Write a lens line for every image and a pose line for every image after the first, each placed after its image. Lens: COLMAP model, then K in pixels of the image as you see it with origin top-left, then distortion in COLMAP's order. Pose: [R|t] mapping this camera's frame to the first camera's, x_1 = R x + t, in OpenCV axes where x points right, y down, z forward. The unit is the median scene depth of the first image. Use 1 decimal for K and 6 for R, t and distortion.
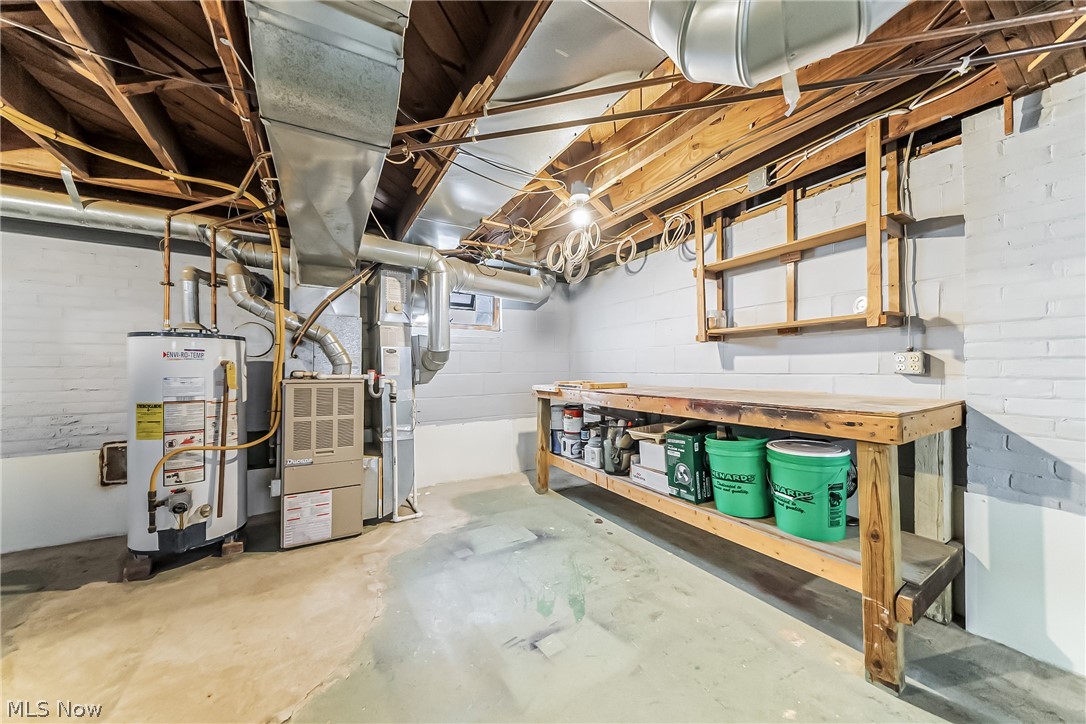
lens RADIAL K [[369.8, 0, 541.3], [0, 369.8, 365.5], [0, 0, 1]] dist [-0.001038, 0.000074]
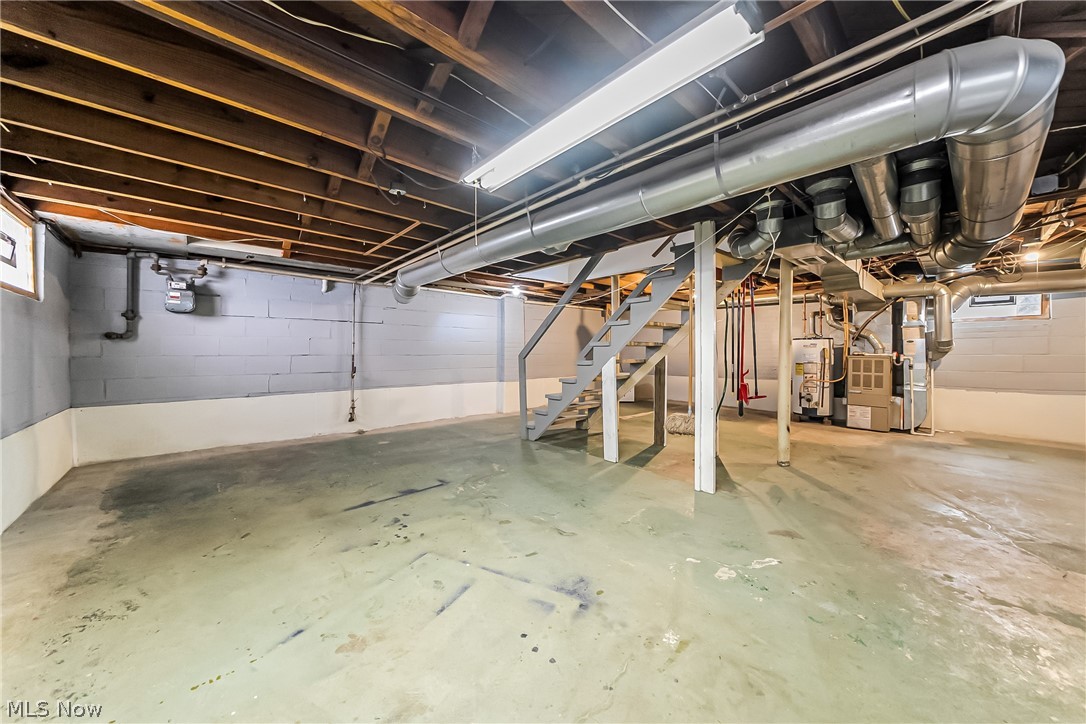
lens RADIAL K [[380.5, 0, 539.8], [0, 380.5, 353.9], [0, 0, 1]] dist [0.000214, 0.000092]
pose [[0.197303, 0.008458, -0.980306, 1.210235], [0.006018, 0.999933, 0.009839, -0.007401], [0.980324, -0.007841, 0.197239, -1.310687]]
